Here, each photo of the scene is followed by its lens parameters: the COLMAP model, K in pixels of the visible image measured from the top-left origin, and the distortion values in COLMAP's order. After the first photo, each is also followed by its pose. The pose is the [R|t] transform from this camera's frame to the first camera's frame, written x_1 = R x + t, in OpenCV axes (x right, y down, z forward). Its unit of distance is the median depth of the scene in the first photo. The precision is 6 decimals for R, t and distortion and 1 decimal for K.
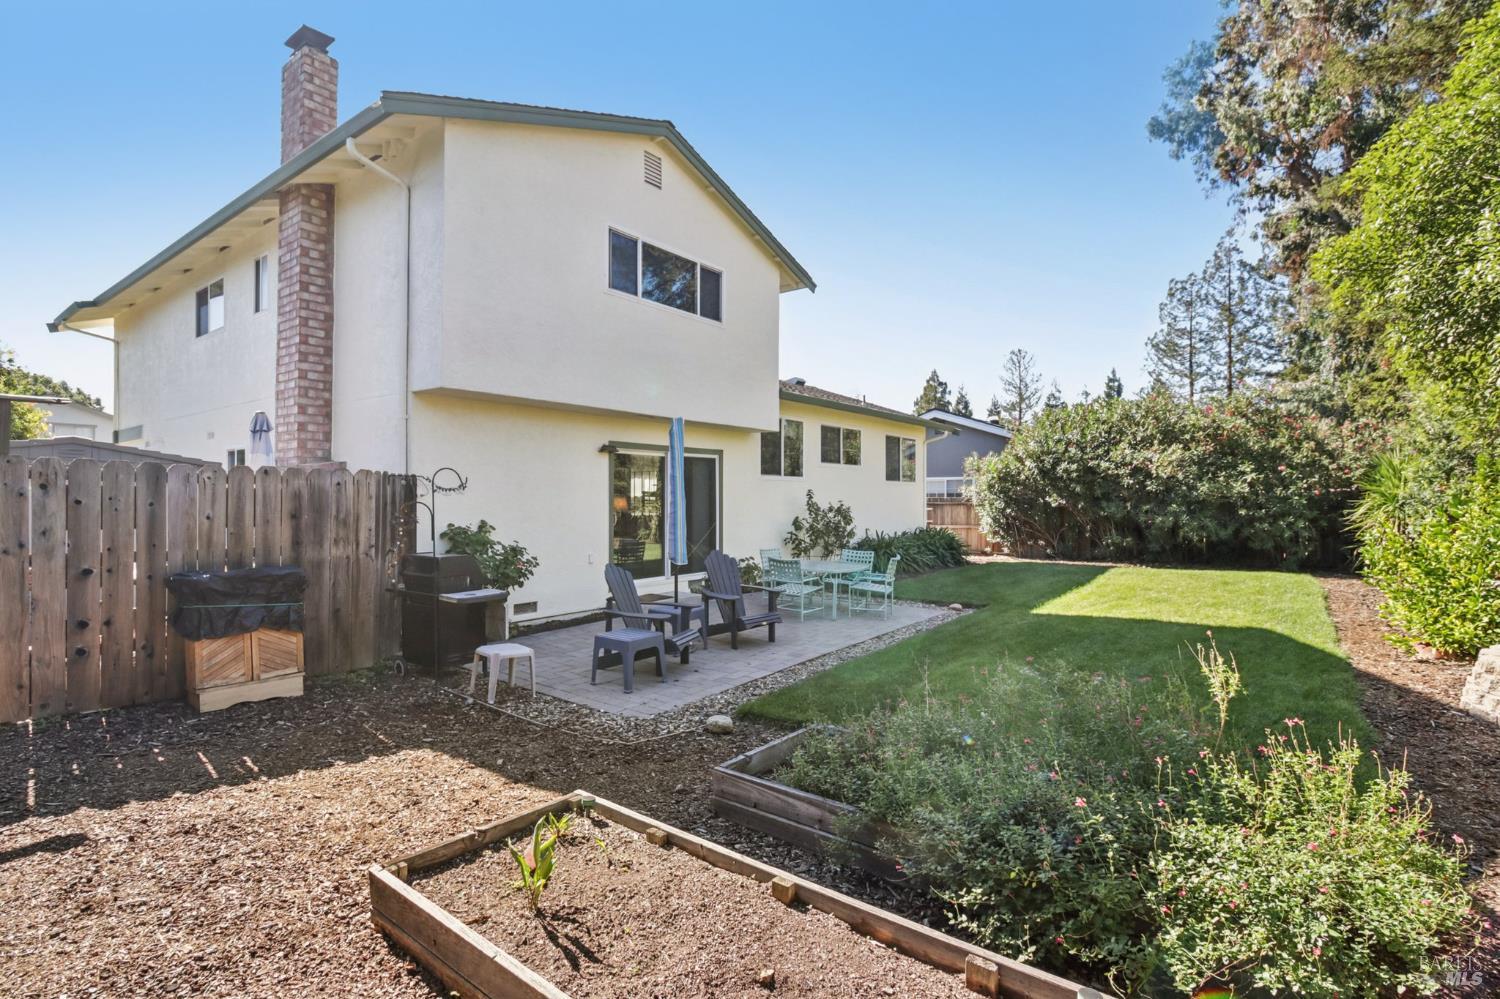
lens RADIAL K [[708.0, 0, 744.0], [0, 708.0, 498.6], [0, 0, 1]] dist [-0.006024, -0.003323]
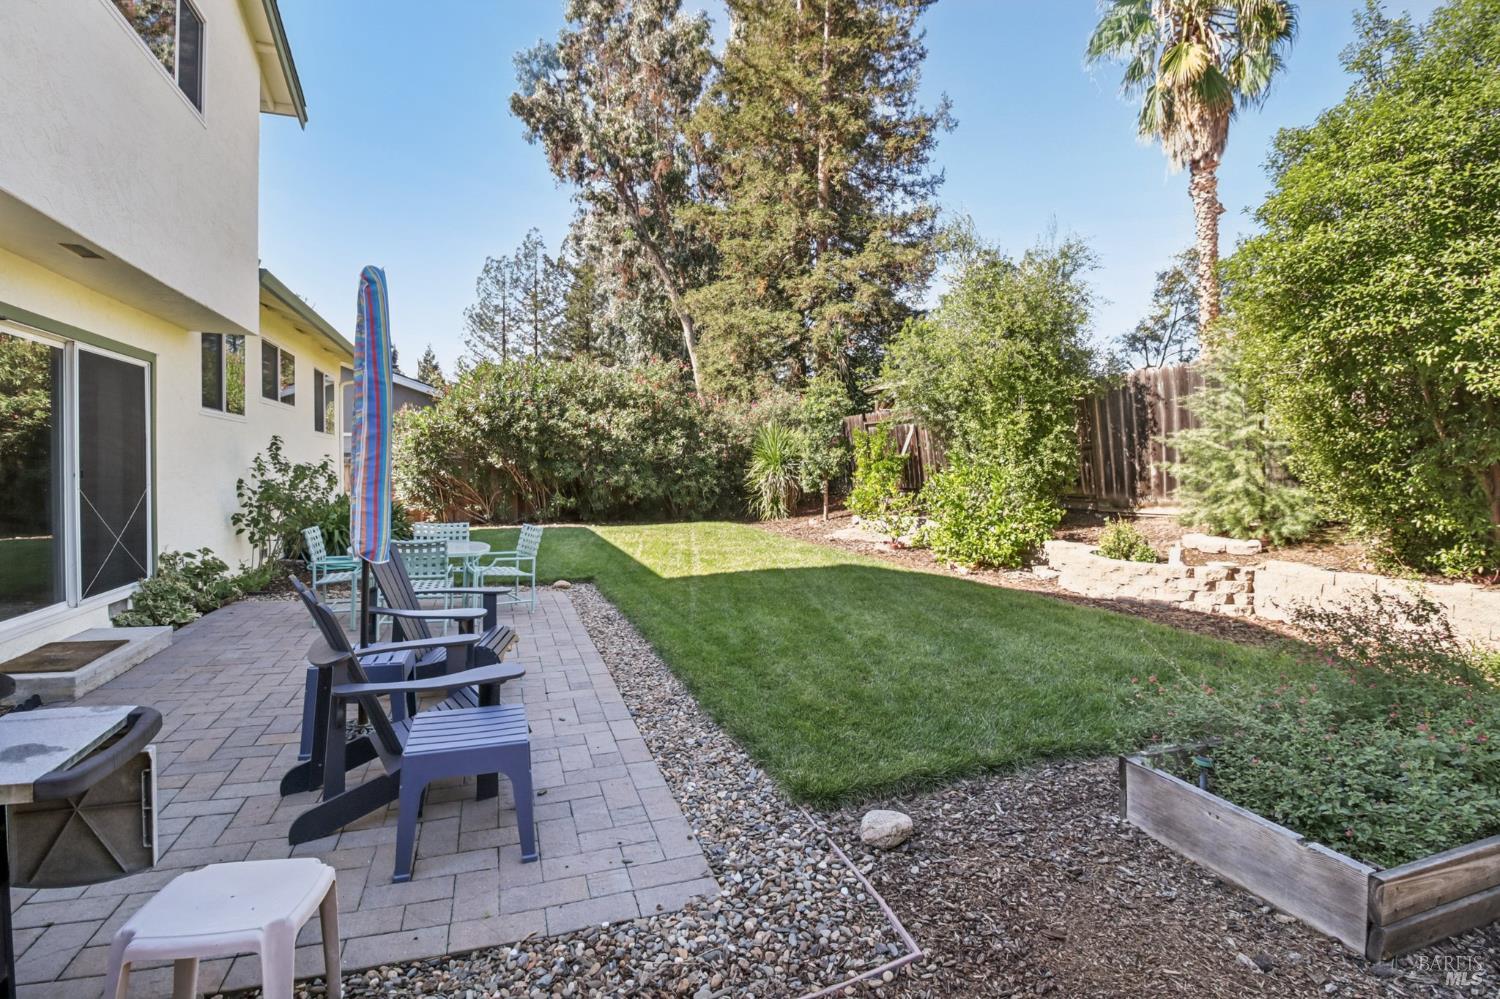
lens RADIAL K [[708.0, 0, 734.9], [0, 708.0, 478.2], [0, 0, 1]] dist [-0.006024, -0.003323]
pose [[0.558310, -0.008635, 0.829587, -0.167557], [-0.004658, 0.999897, 0.013542, 0.011888], [-0.829619, -0.011425, 0.558213, 0.241381]]
